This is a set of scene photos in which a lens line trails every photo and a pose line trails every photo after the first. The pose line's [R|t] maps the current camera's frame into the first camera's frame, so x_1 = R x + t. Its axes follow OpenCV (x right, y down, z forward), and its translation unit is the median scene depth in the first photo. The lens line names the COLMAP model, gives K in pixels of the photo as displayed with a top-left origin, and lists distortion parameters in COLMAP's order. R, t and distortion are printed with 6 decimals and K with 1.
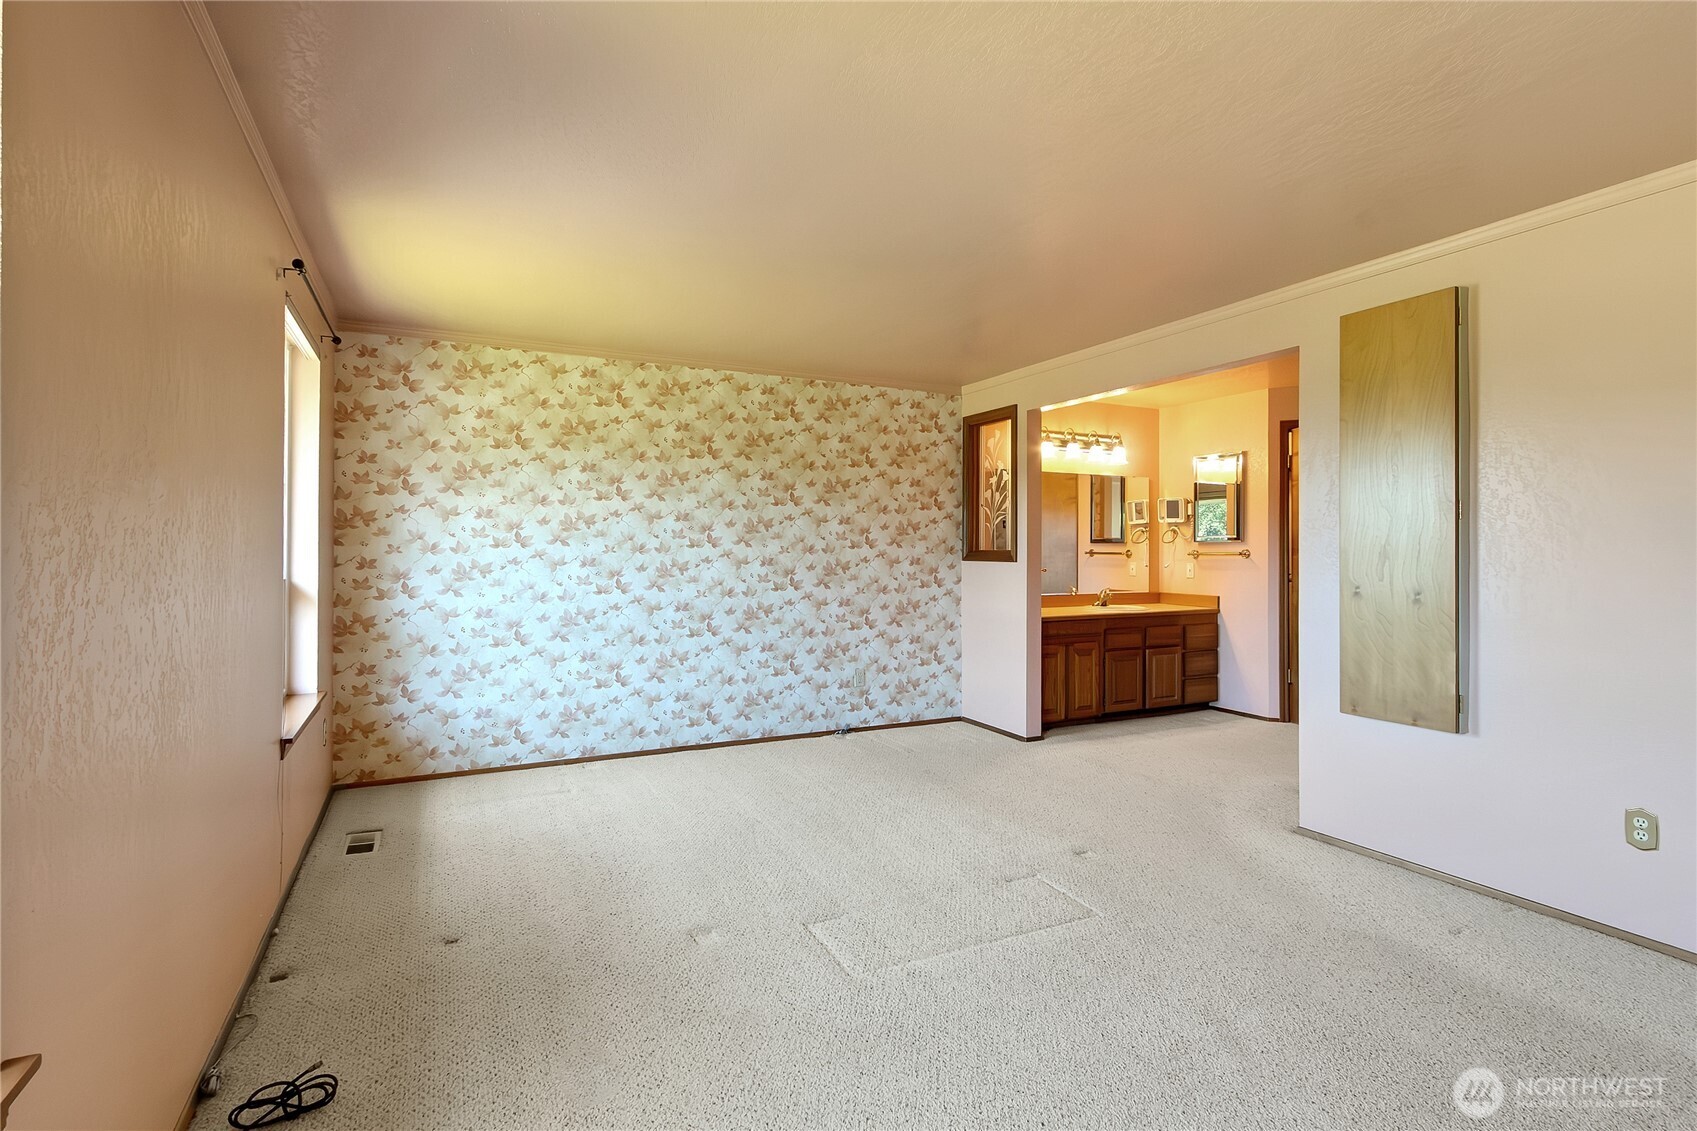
lens RADIAL K [[799.2, 0, 836.9], [0, 799.2, 544.6], [0, 0, 1]] dist [0.001120, -0.000336]
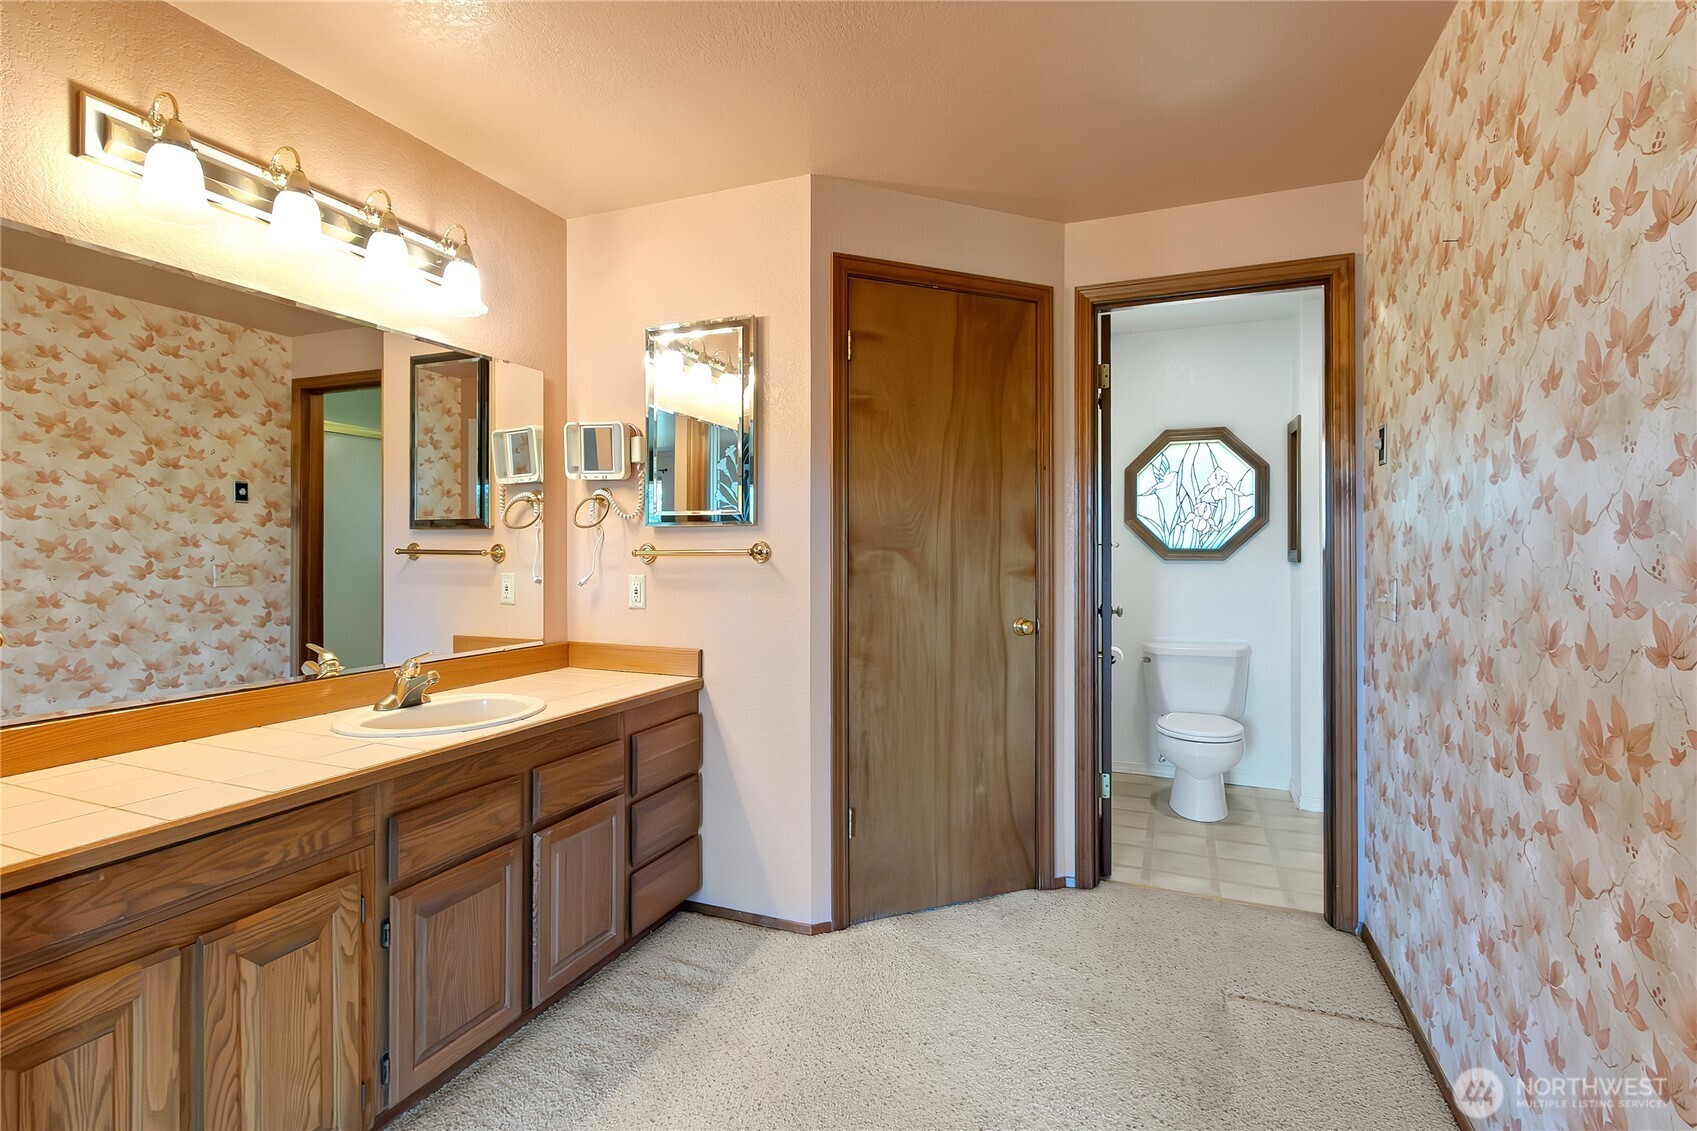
lens RADIAL K [[799.2, 0, 836.9], [0, 799.2, 544.6], [0, 0, 1]] dist [0.001120, -0.000336]
pose [[0.753199, -0.000929, 0.657792, 0.236420], [-0.002281, 0.999989, 0.004024, 0.005129], [-0.657788, -0.004531, 0.753189, 0.597441]]
